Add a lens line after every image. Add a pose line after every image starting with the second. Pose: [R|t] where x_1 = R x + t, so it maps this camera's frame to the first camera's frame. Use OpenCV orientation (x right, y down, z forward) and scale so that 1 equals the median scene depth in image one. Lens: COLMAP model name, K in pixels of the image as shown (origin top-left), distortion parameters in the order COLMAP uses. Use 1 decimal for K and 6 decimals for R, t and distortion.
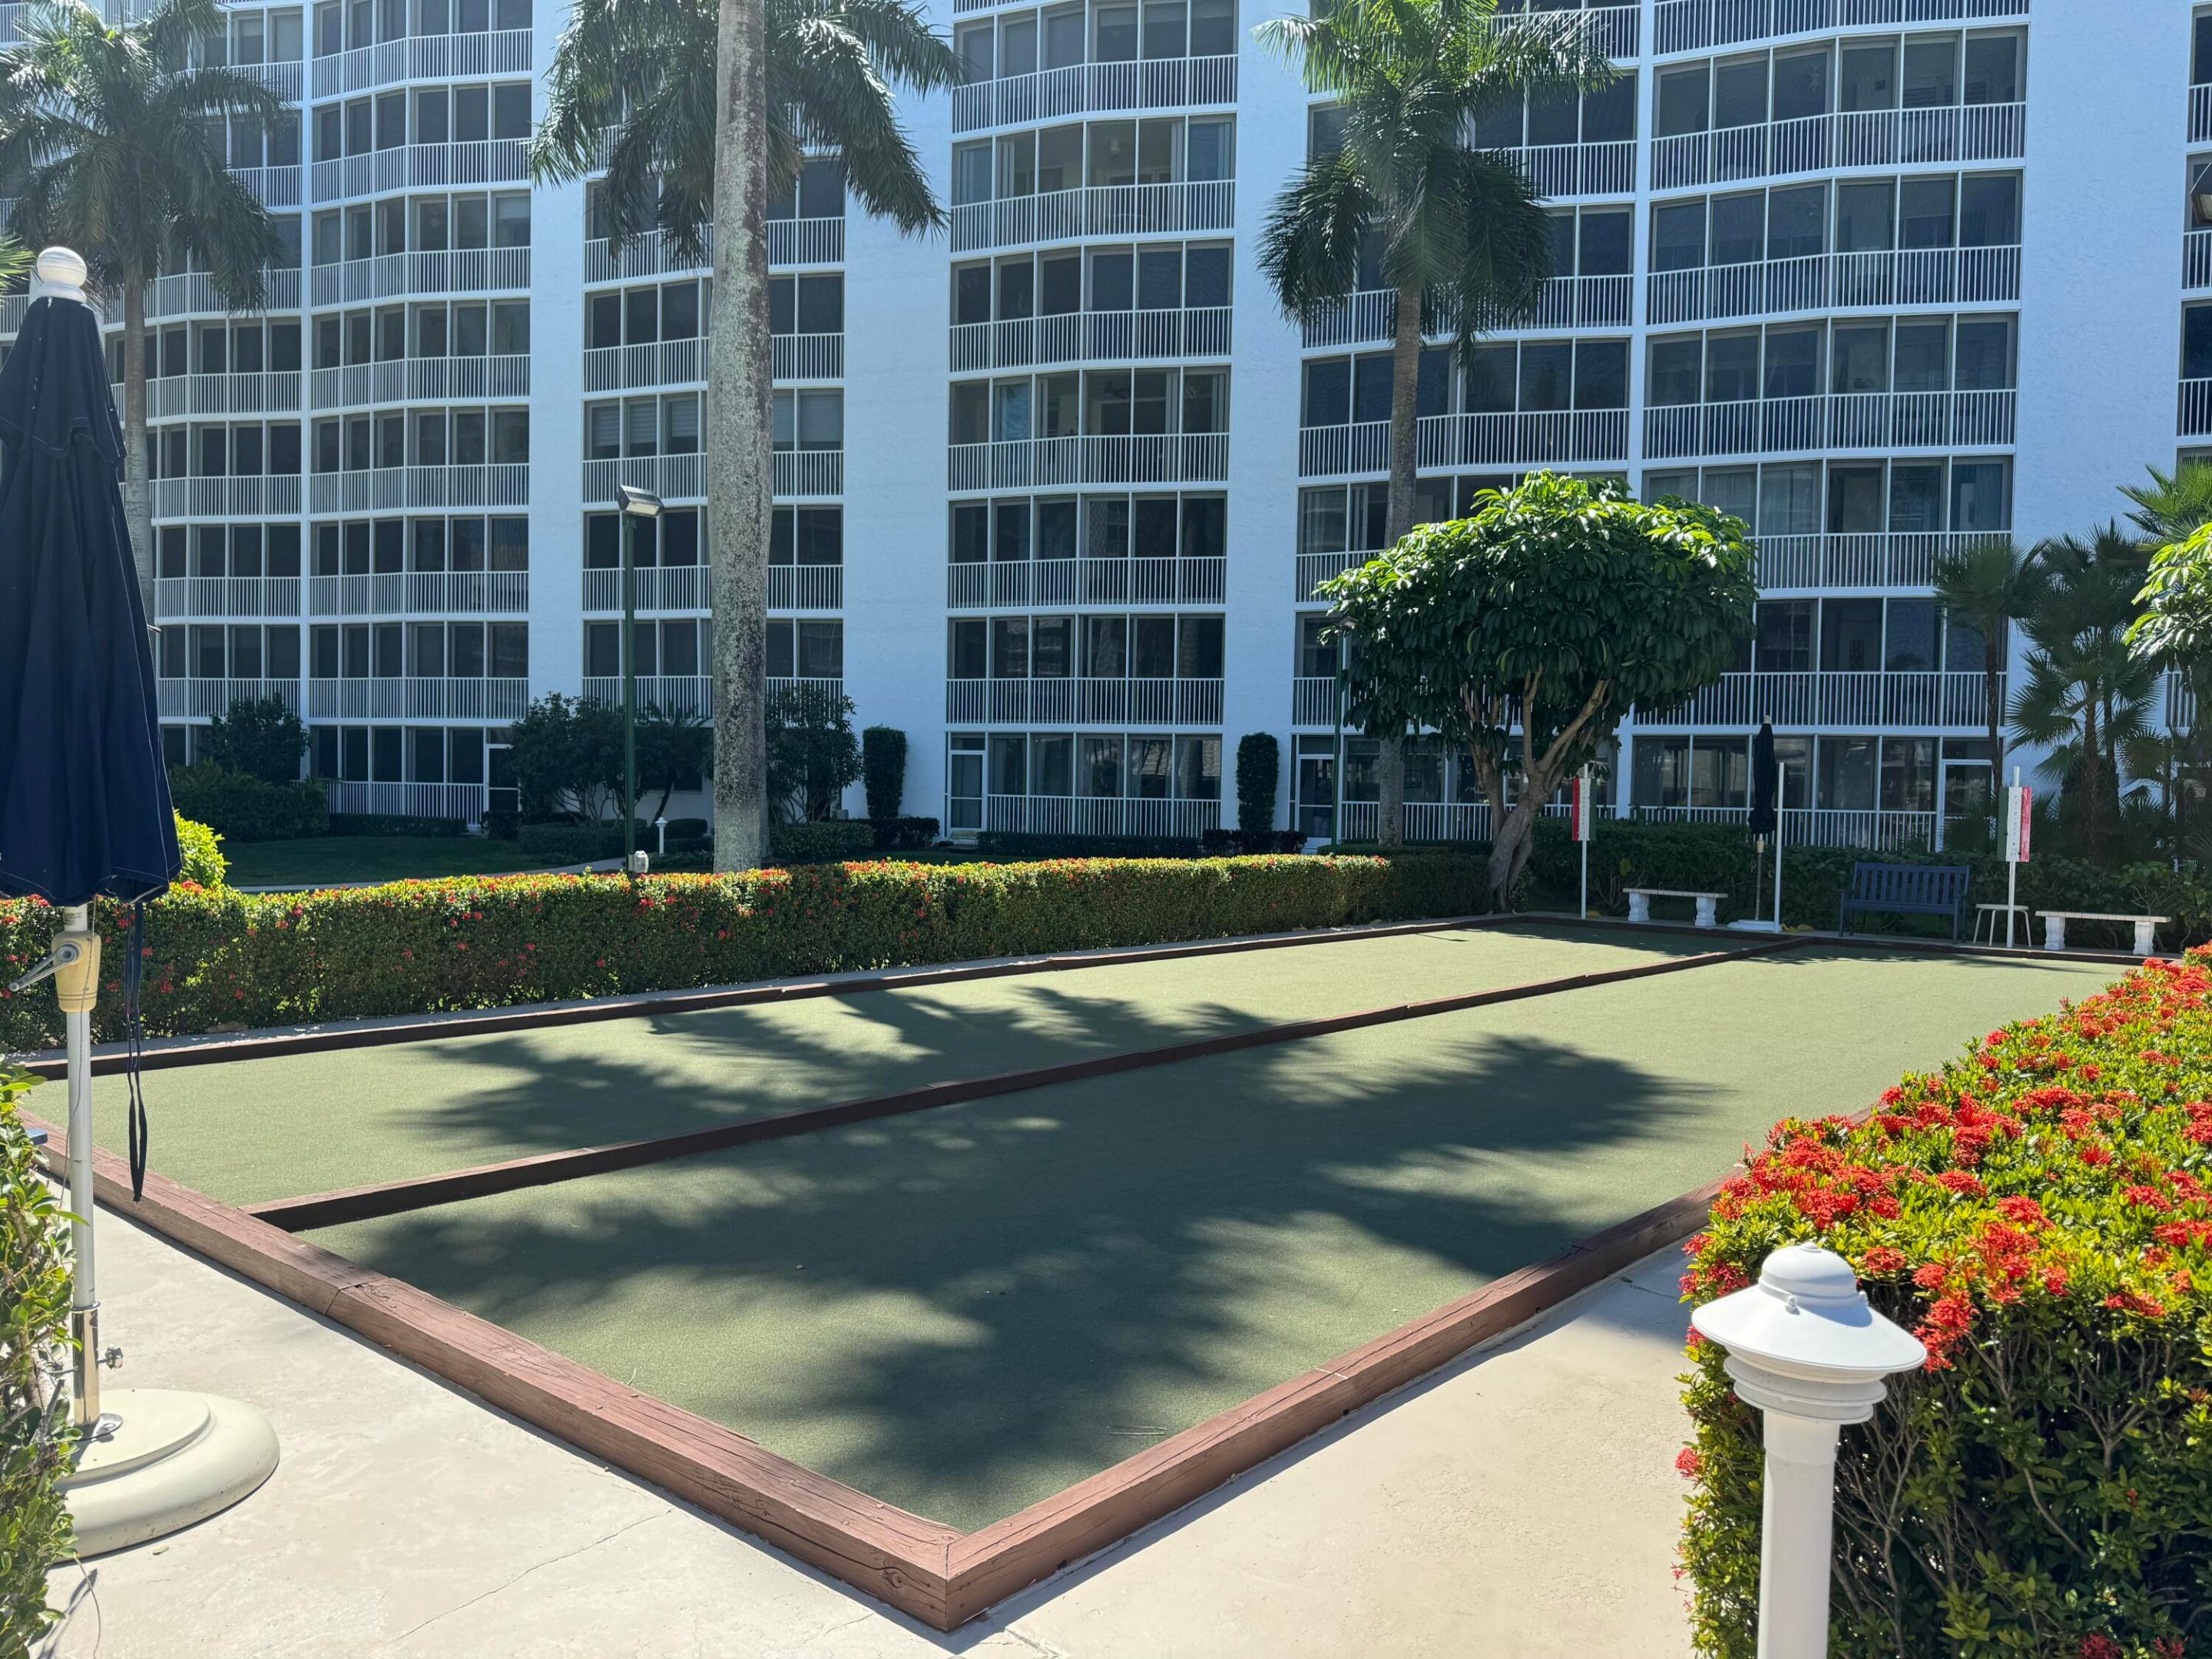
lens RADIAL K [[1526.1, 0, 1114.9], [0, 1526.1, 834.5], [0, 0, 1]] dist [-0.013732, -0.007435]
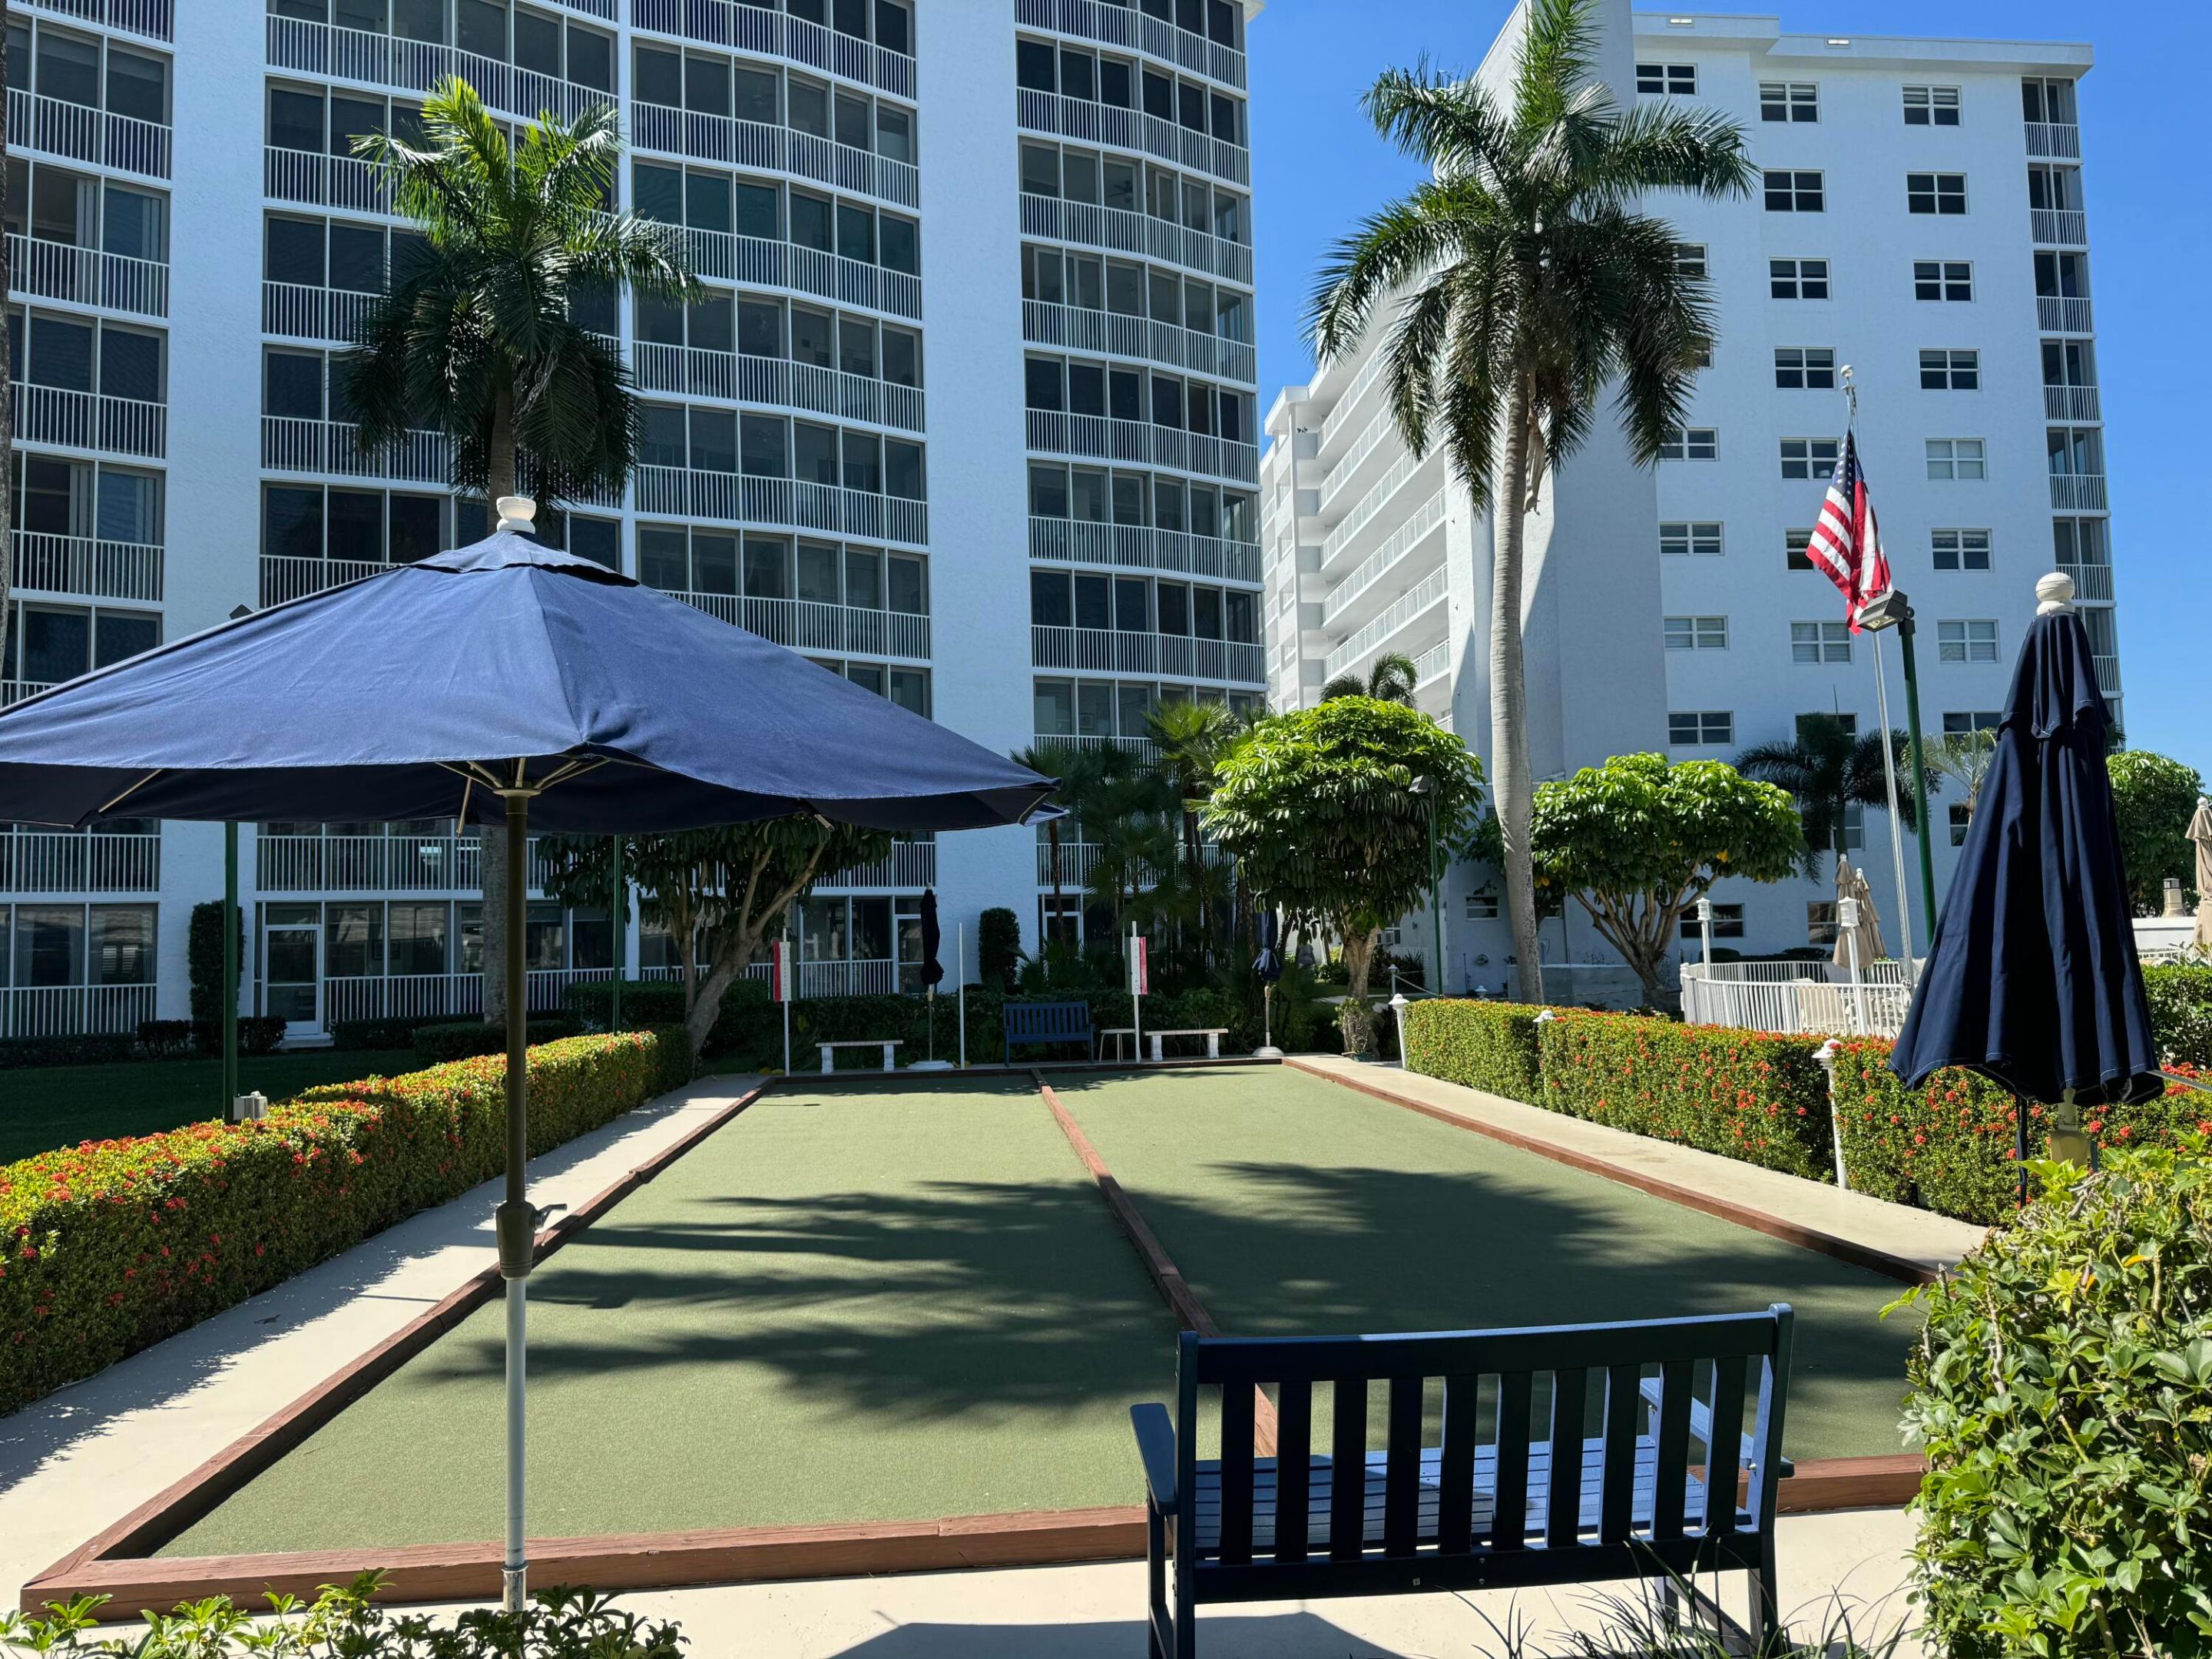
lens RADIAL K [[1526.1, 0, 1117.6], [0, 1526.1, 824.6], [0, 0, 1]] dist [-0.013732, -0.007435]
pose [[0.682829, 0.026767, 0.730088, -0.244383], [0.057254, 0.994295, -0.090001, -0.006538], [-0.728332, 0.103256, 0.677400, 0.082945]]
